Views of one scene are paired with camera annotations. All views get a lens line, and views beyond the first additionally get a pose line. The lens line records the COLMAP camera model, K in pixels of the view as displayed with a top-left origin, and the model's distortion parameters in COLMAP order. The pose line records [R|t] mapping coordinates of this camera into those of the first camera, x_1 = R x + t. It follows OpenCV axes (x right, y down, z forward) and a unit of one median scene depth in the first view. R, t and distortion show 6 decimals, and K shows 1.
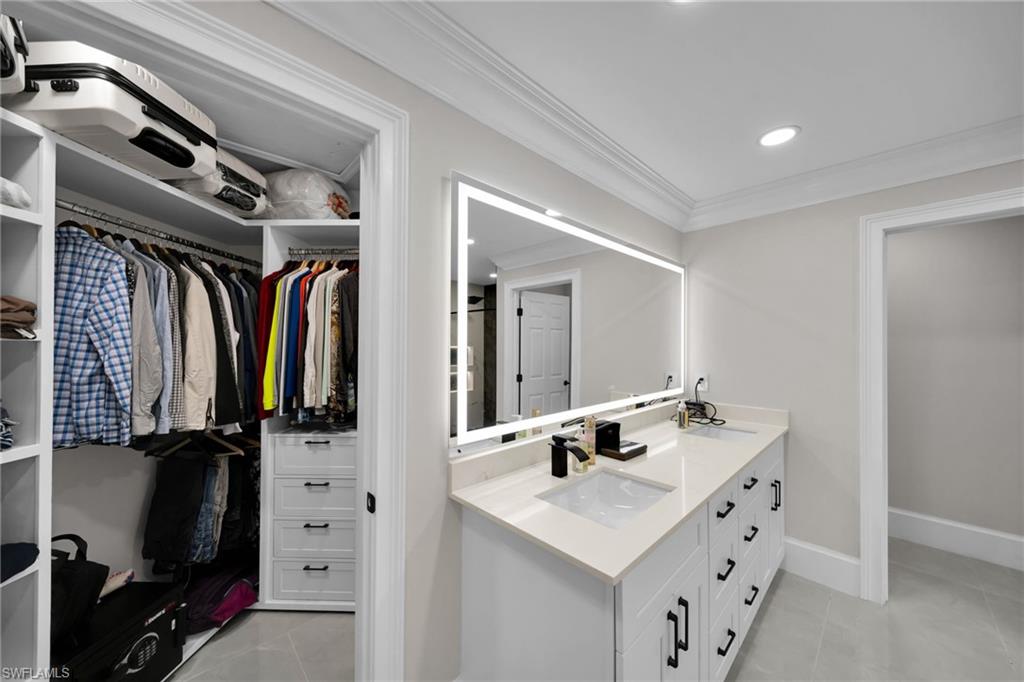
lens RADIAL K [[355.5, 0, 509.6], [0, 355.5, 342.5], [0, 0, 1]] dist [-0.000728, -0.000925]
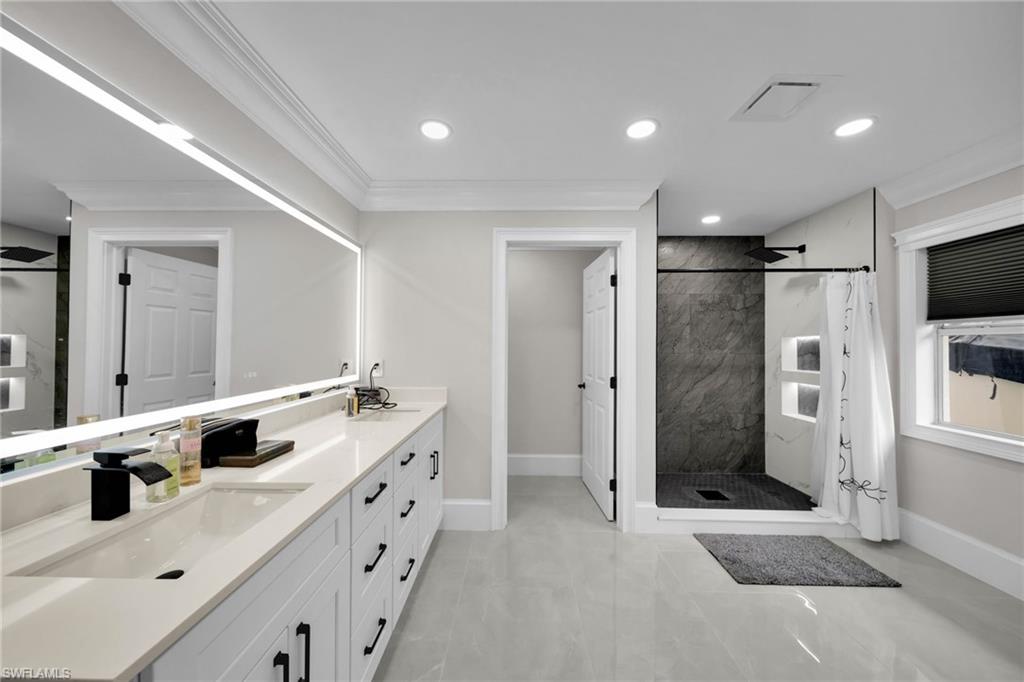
lens RADIAL K [[355.5, 0, 512.2], [0, 355.5, 341.2], [0, 0, 1]] dist [-0.000728, -0.000925]
pose [[0.696778, 0.010610, 0.717208, 0.123479], [-0.011292, 0.999929, -0.003822, 0.048666], [-0.717198, -0.005436, 0.696848, 0.065265]]
